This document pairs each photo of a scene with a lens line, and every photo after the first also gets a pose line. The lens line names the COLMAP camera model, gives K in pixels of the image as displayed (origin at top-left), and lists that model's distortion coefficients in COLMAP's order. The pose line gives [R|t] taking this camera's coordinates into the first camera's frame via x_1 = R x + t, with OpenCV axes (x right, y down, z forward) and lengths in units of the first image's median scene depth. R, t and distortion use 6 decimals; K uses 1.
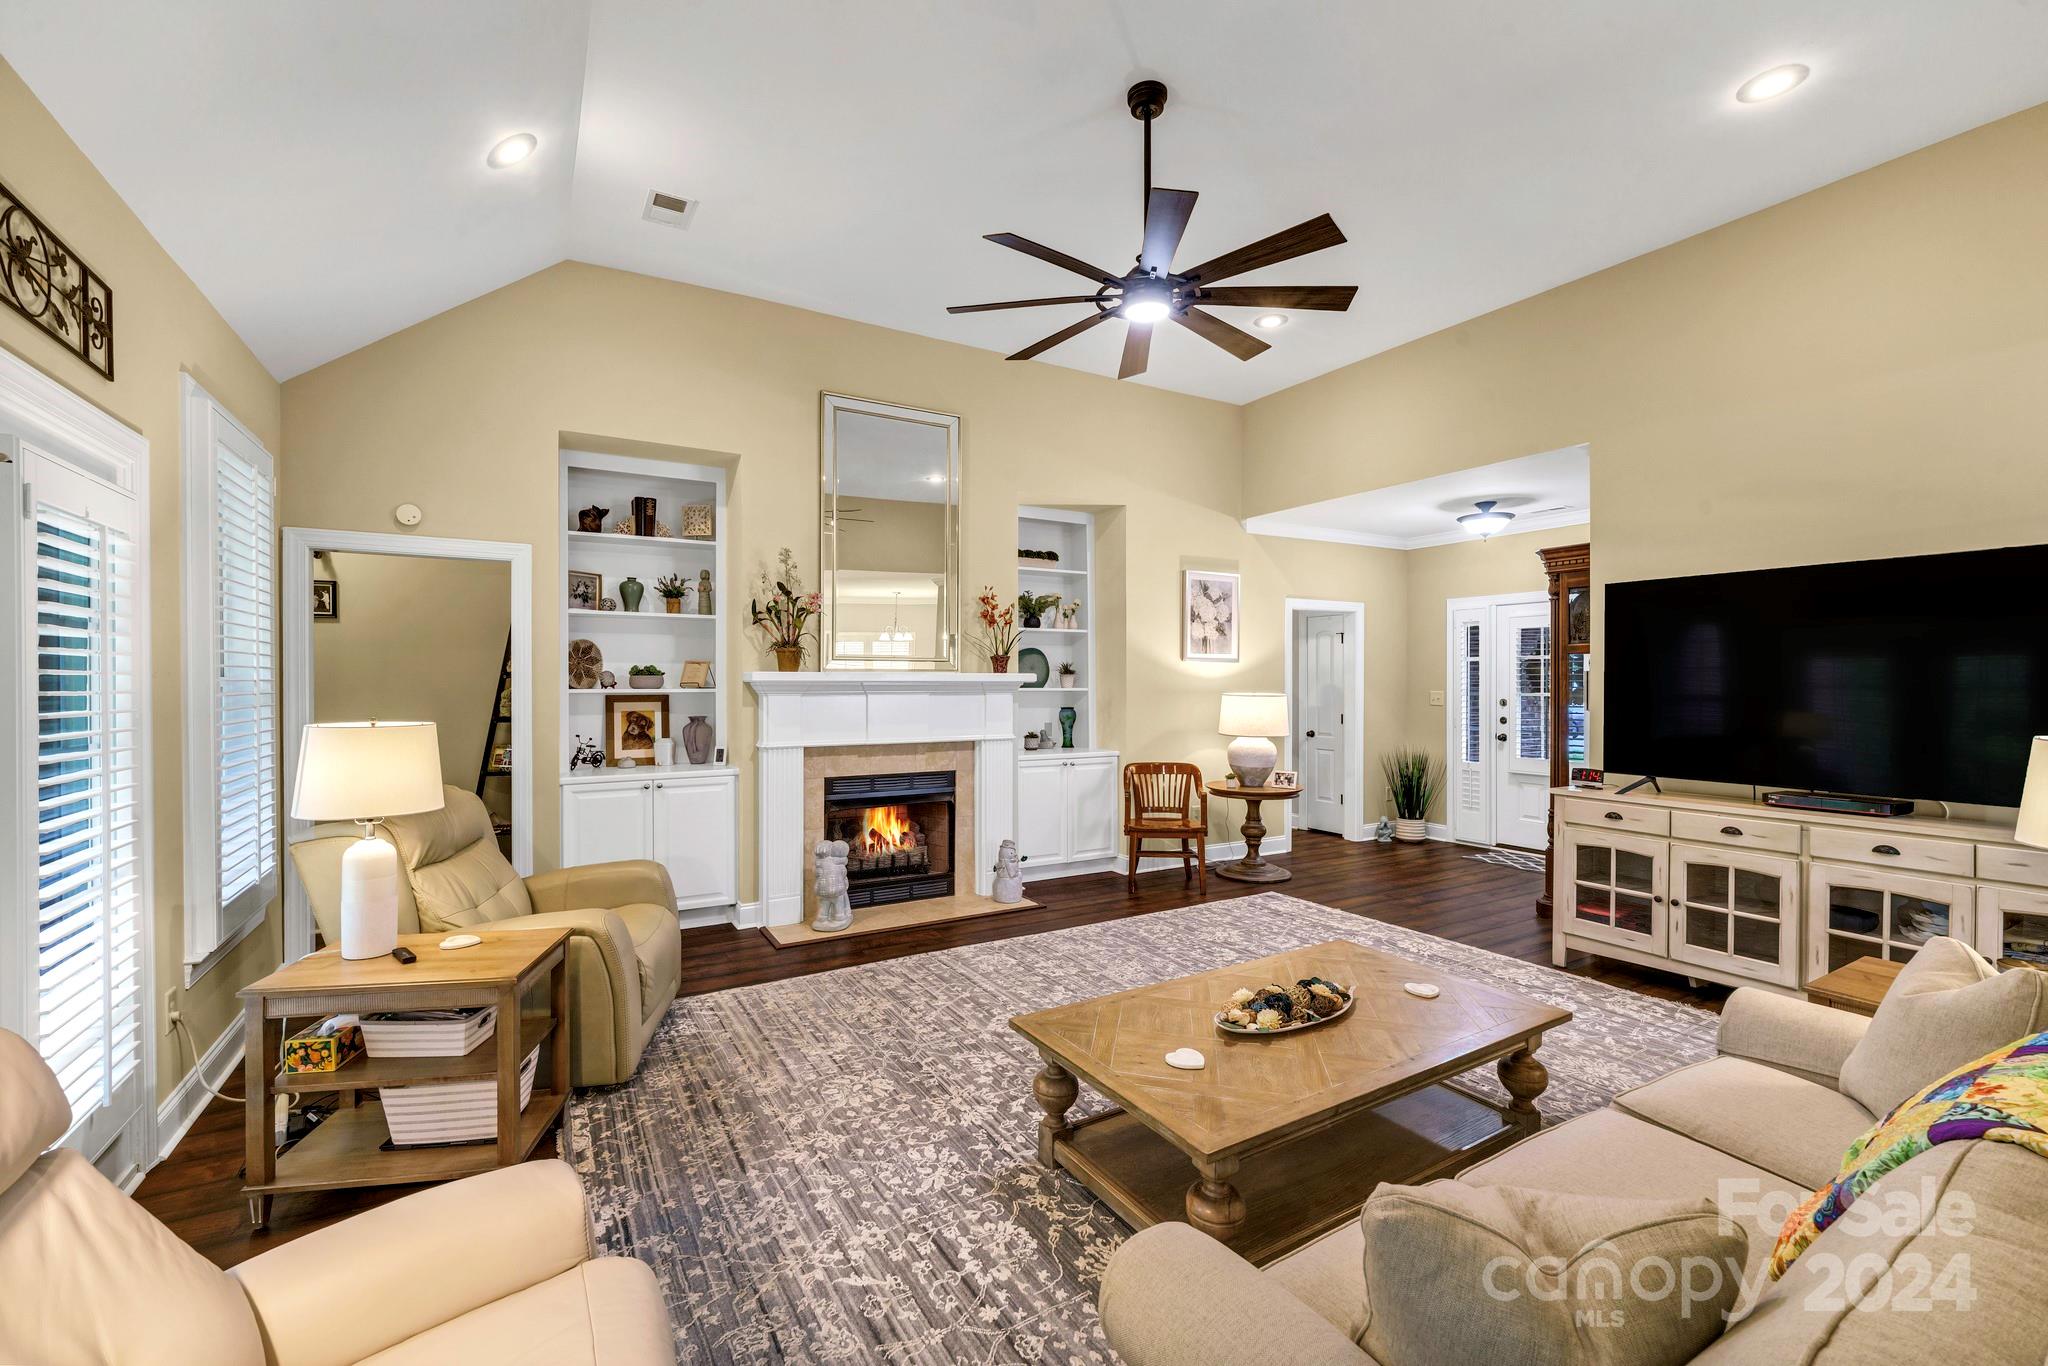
lens RADIAL K [[839.0, 0, 1024.0], [0, 839.0, 683.0], [0, 0, 1]] dist [-0.000478, -0.000014]
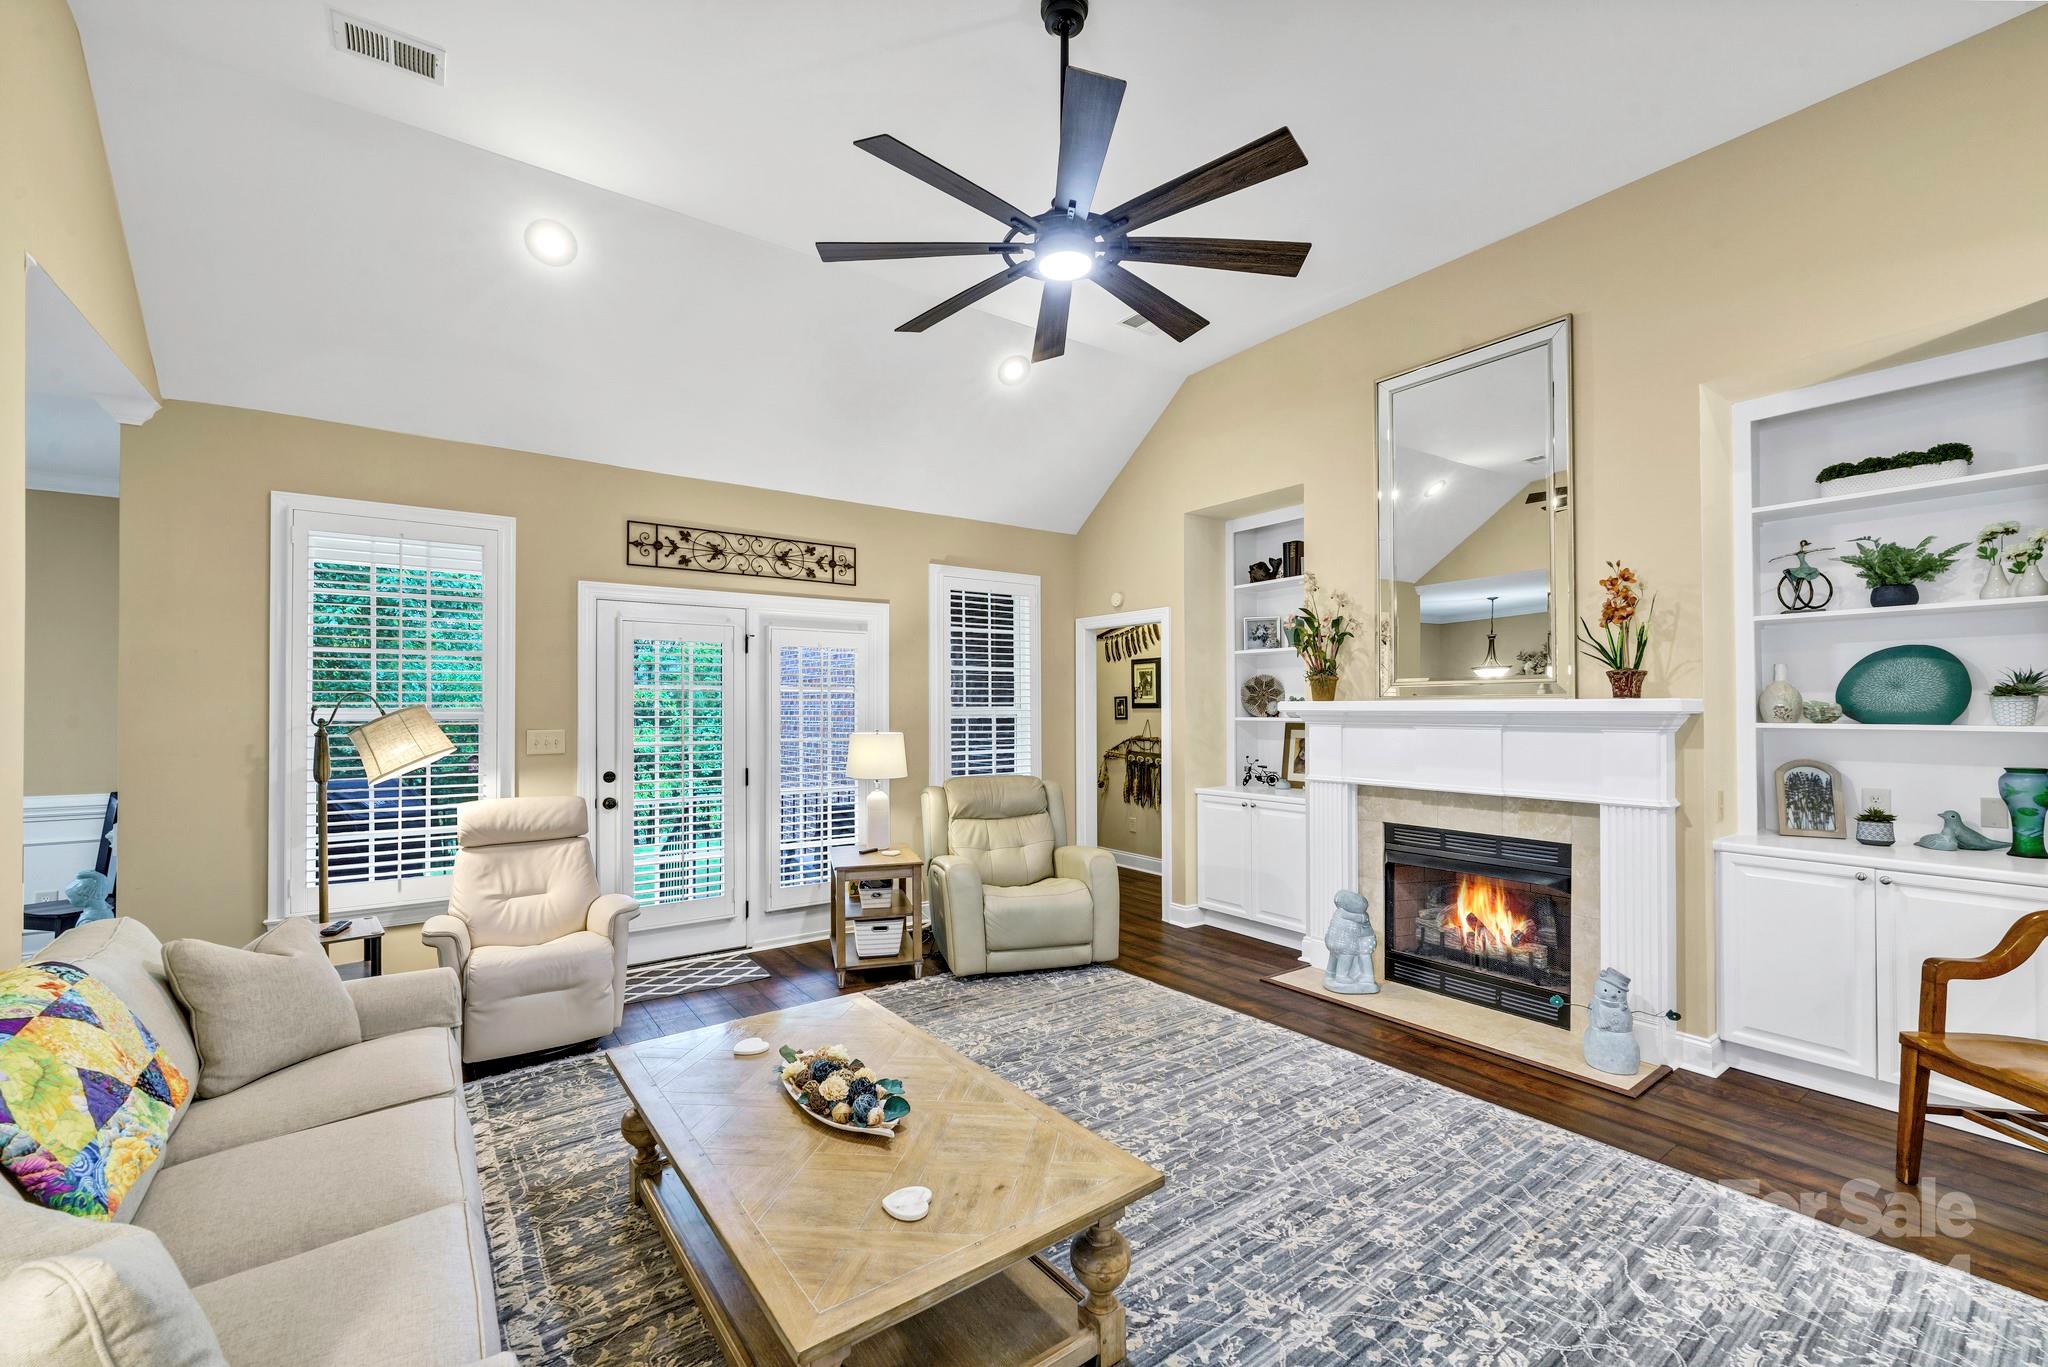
lens RADIAL K [[848.7, 0, 1031.3], [0, 848.7, 702.4], [0, 0, 1]] dist [-0.000798, -0.000126]
pose [[0.106339, -0.007586, -0.994301, 0.633961], [-0.001031, 0.999970, -0.007740, -0.004299], [0.994329, 0.001848, 0.106328, 0.577039]]
